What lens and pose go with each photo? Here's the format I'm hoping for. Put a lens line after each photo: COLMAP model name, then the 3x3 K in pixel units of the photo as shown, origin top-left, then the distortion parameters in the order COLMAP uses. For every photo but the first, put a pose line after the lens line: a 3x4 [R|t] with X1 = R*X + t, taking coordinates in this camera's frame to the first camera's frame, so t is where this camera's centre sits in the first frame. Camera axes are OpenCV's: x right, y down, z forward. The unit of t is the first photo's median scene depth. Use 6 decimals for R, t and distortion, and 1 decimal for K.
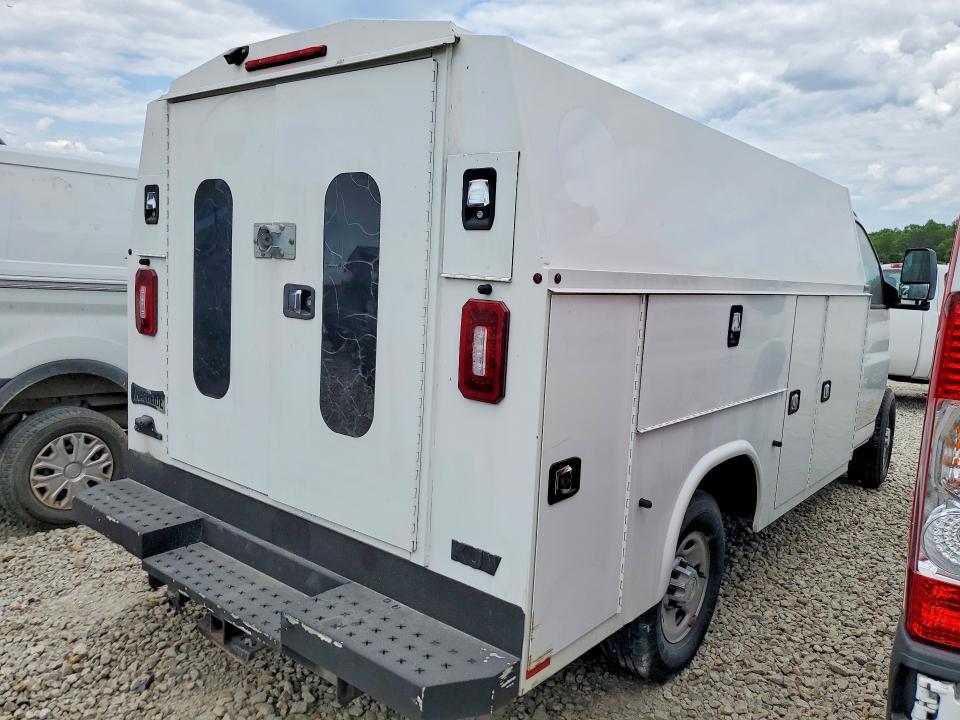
lens RADIAL K [[694.1, 0, 480.0], [0, 694.1, 360.0], [0, 0, 1]] dist [0.065300, -0.077126]
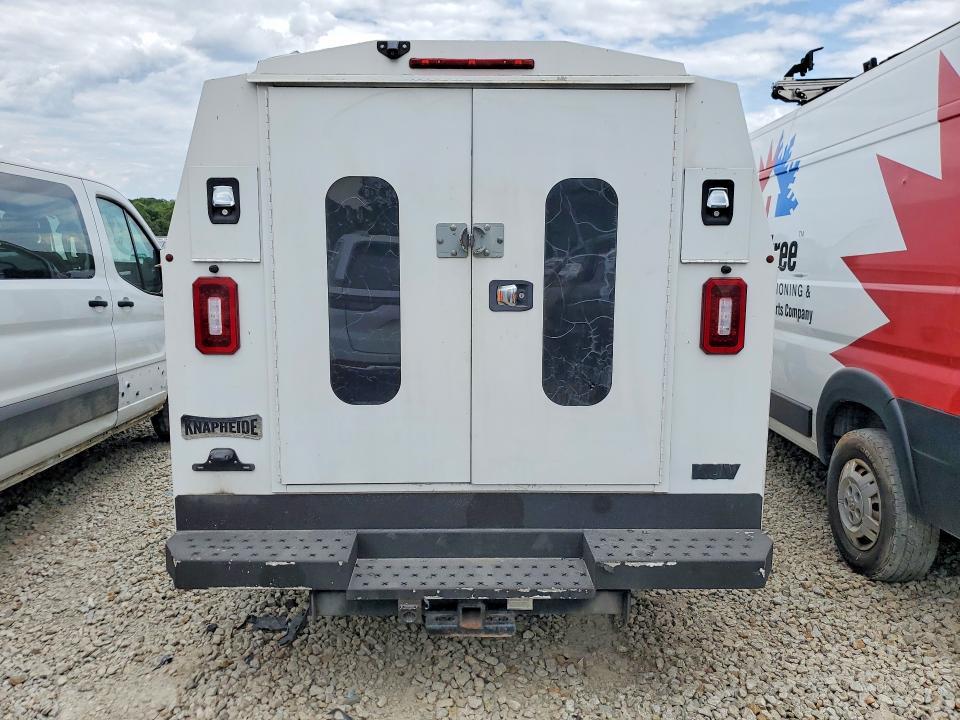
lens RADIAL K [[659.5, 0, 477.8], [0, 659.5, 356.9], [0, 0, 1]] dist [0.058098, -0.057726]
pose [[0.788808, -0.146169, 0.597007, -0.925297], [0.123072, 0.989202, 0.079581, -0.077091], [-0.602193, 0.010701, 0.798279, 0.213846]]
